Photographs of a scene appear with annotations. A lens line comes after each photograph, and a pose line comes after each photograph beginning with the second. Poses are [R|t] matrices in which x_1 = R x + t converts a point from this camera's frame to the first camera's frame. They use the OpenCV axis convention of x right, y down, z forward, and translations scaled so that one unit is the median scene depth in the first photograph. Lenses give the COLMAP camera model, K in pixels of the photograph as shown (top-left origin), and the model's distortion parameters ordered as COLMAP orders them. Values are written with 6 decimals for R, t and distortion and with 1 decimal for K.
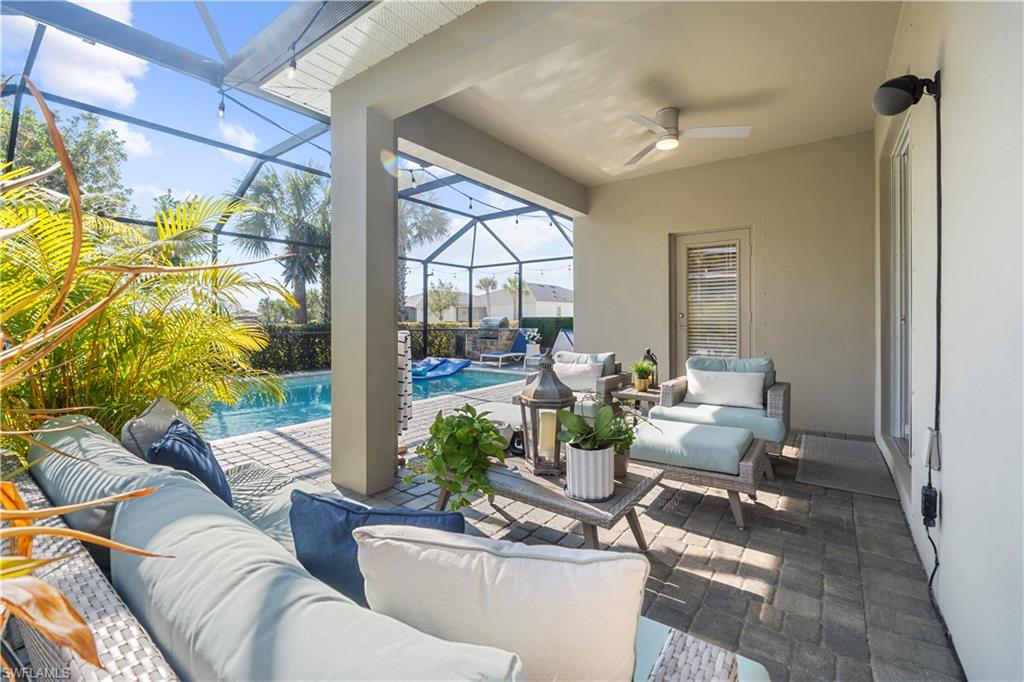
lens RADIAL K [[427.1, 0, 510.7], [0, 427.1, 331.4], [0, 0, 1]] dist [-0.007962, -0.000164]
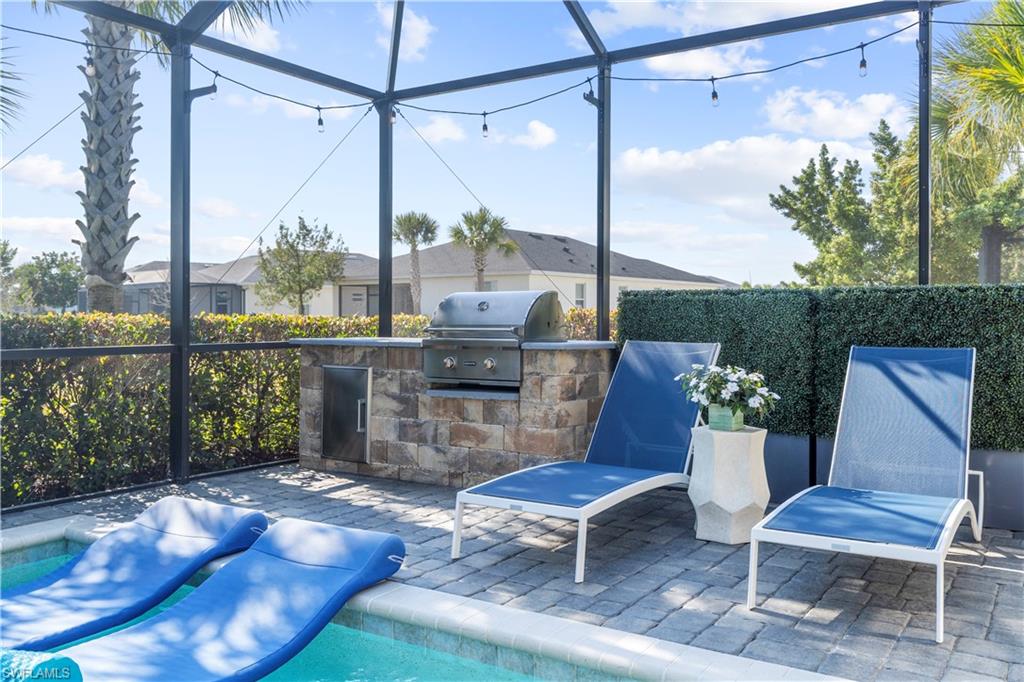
lens RADIAL K [[860.5, 0, 512.9], [0, 860.5, 339.5], [0, 0, 1]] dist [0.016399, 0.003402]
pose [[0.997548, -0.001240, 0.069981, -0.058830], [0.001245, 0.999999, -0.000015, -0.007834], [-0.069981, 0.000102, 0.997548, 0.527703]]
